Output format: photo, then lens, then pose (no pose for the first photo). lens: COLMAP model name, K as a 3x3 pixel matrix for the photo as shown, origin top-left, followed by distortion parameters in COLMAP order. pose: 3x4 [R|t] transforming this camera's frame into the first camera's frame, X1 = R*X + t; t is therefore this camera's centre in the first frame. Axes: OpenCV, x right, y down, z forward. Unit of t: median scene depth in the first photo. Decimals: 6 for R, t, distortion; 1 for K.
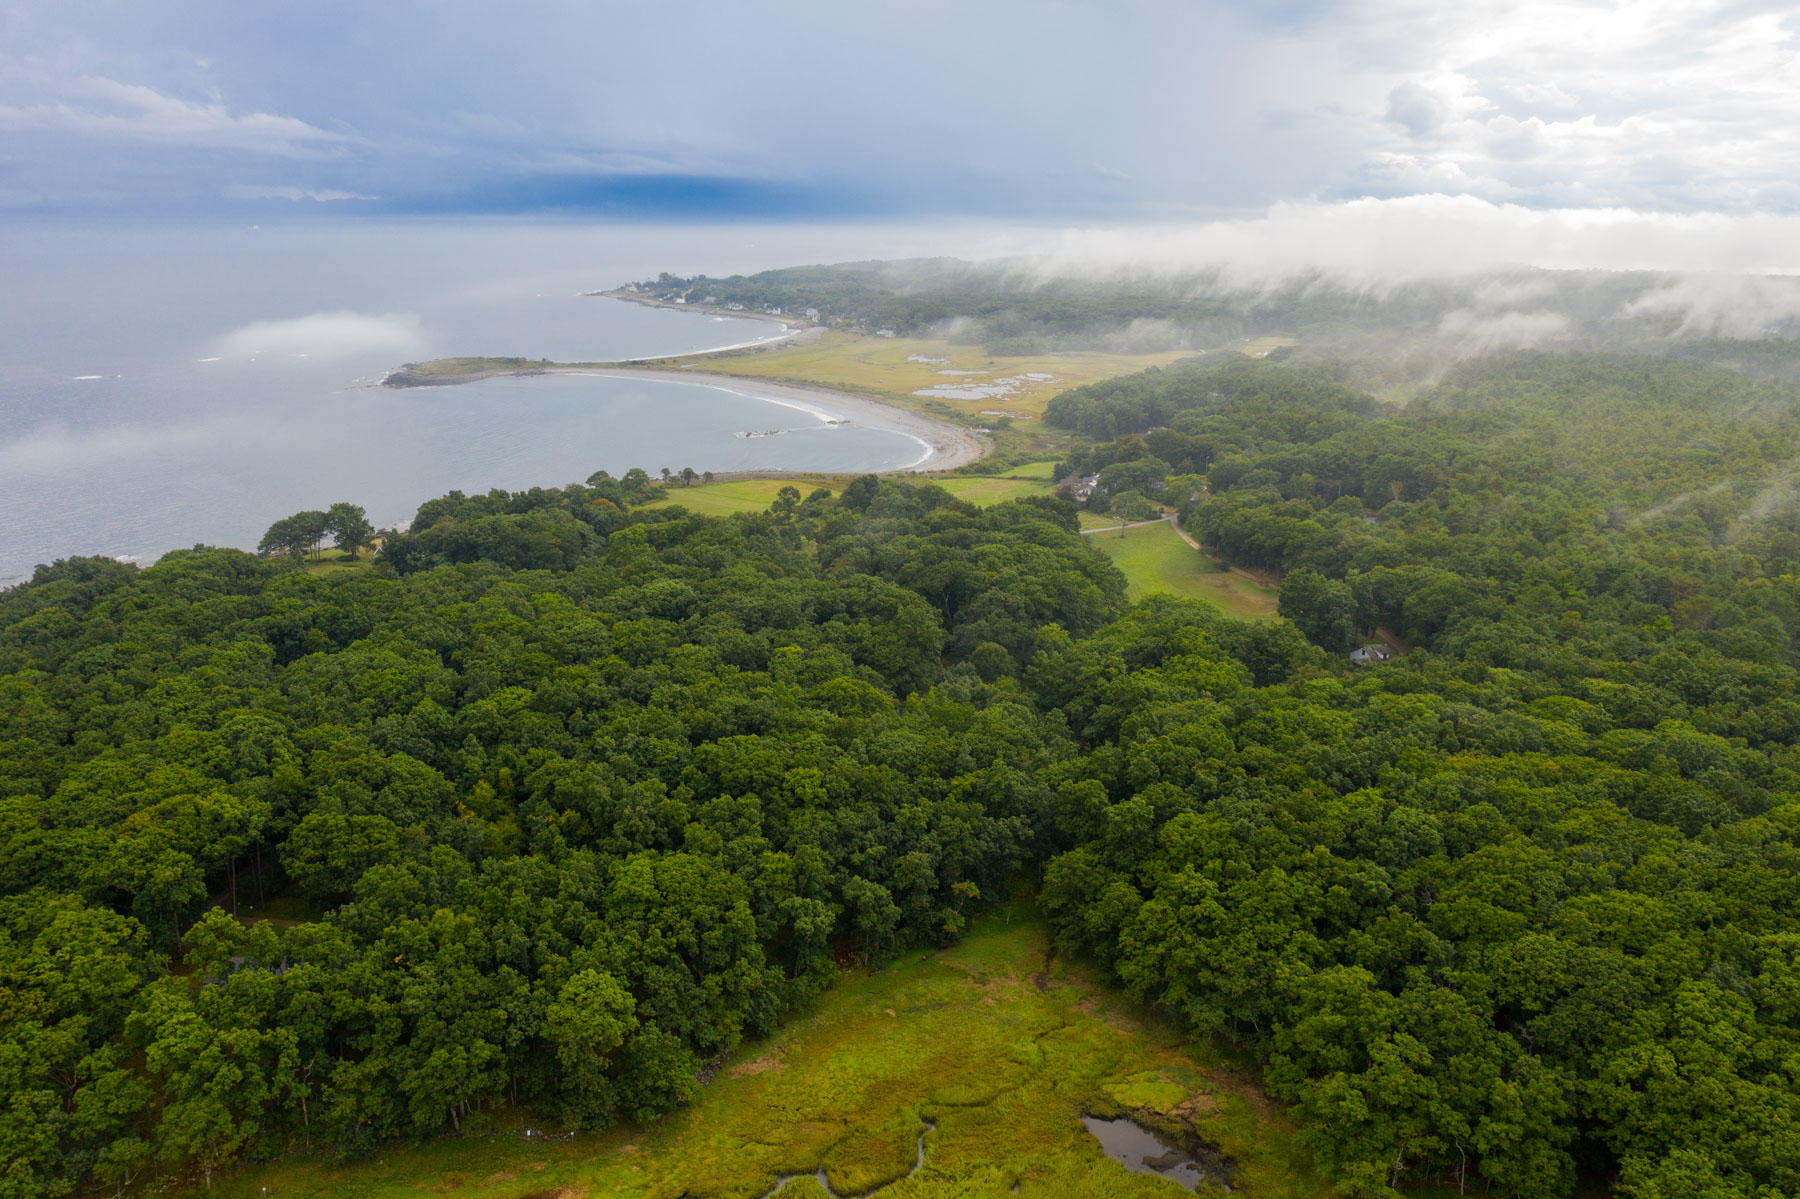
lens RADIAL K [[1430.6, 0, 898.7], [0, 1430.6, 588.3], [0, 0, 1]] dist [-0.010624, 0.008087]
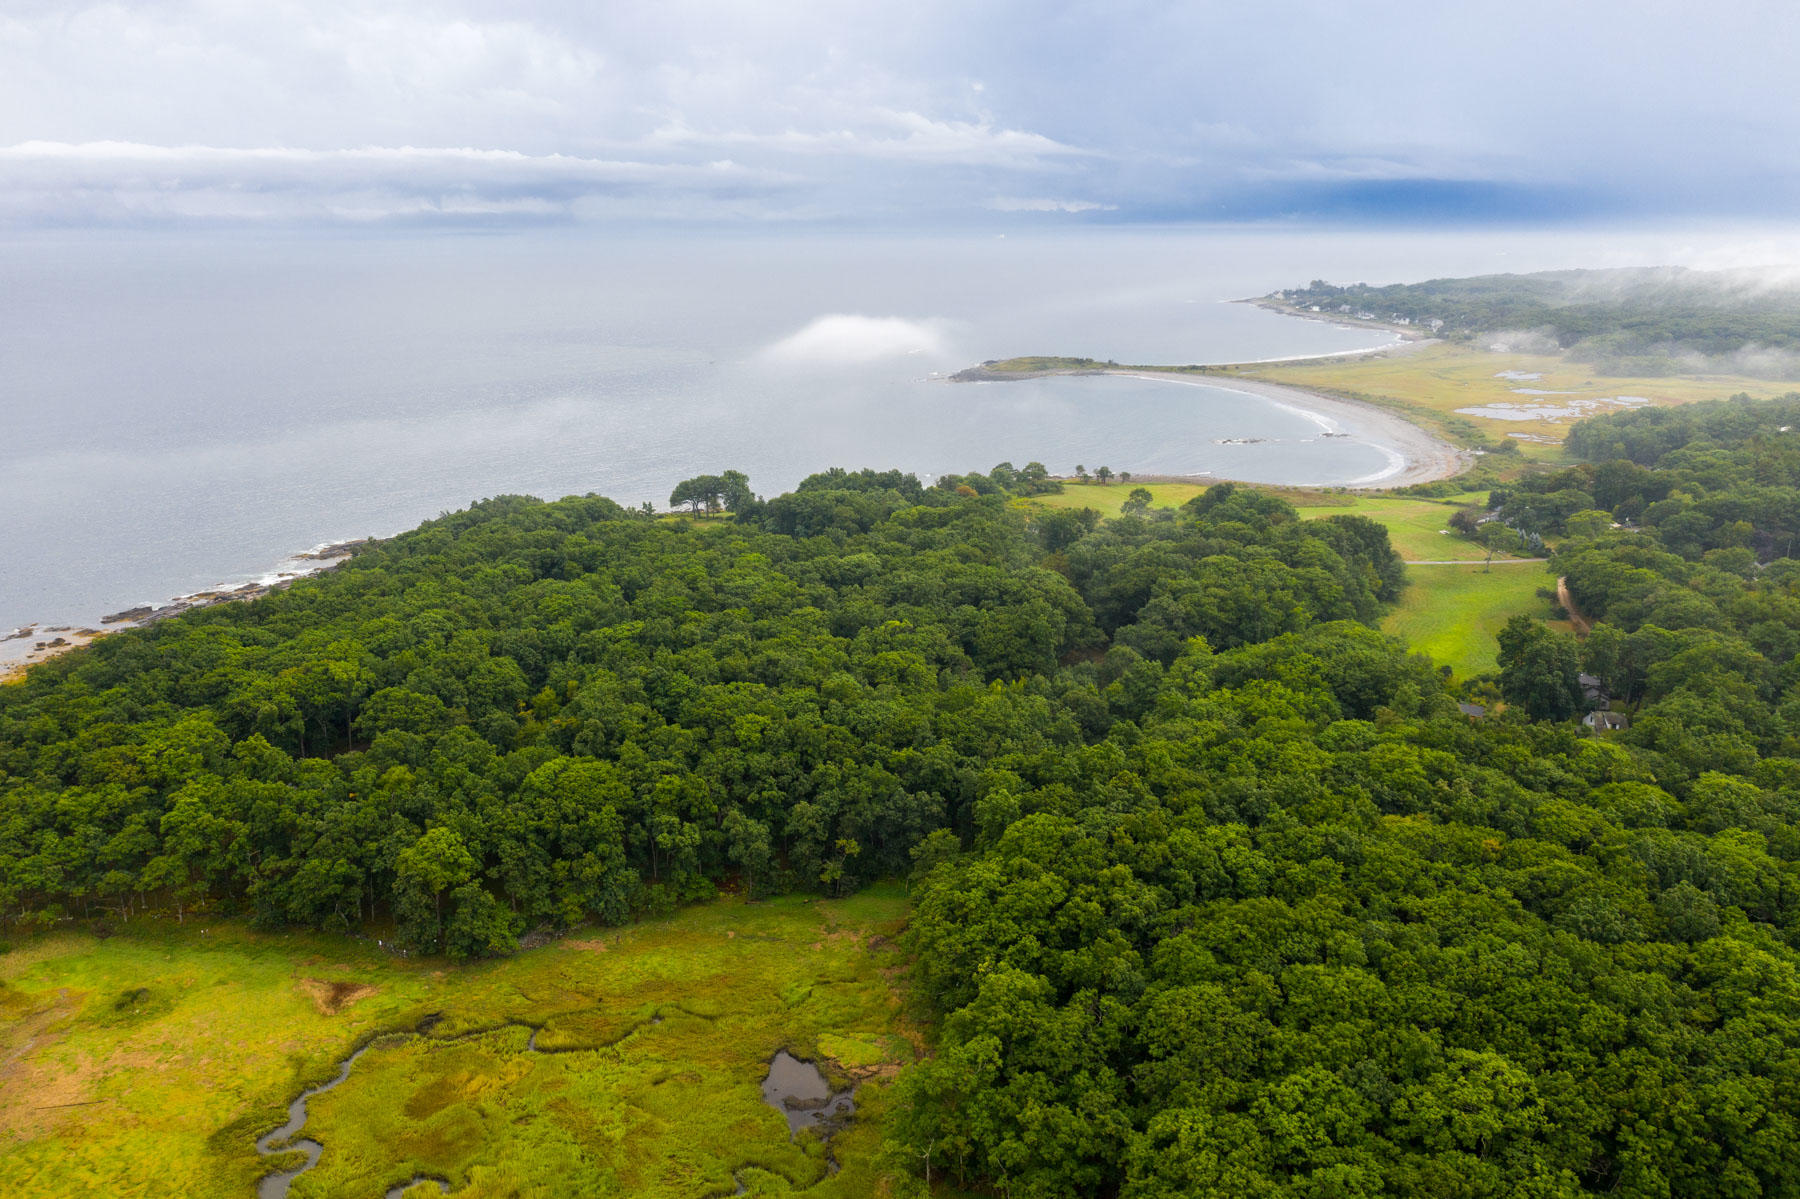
lens RADIAL K [[1430.6, 0, 895.1], [0, 1430.6, 610.2], [0, 0, 1]] dist [-0.010624, 0.008087]
pose [[0.876397, 0.115854, -0.467446, 0.311485], [-0.111570, 0.993069, 0.036949, -0.004730], [0.468487, 0.019770, 0.883249, 0.038085]]
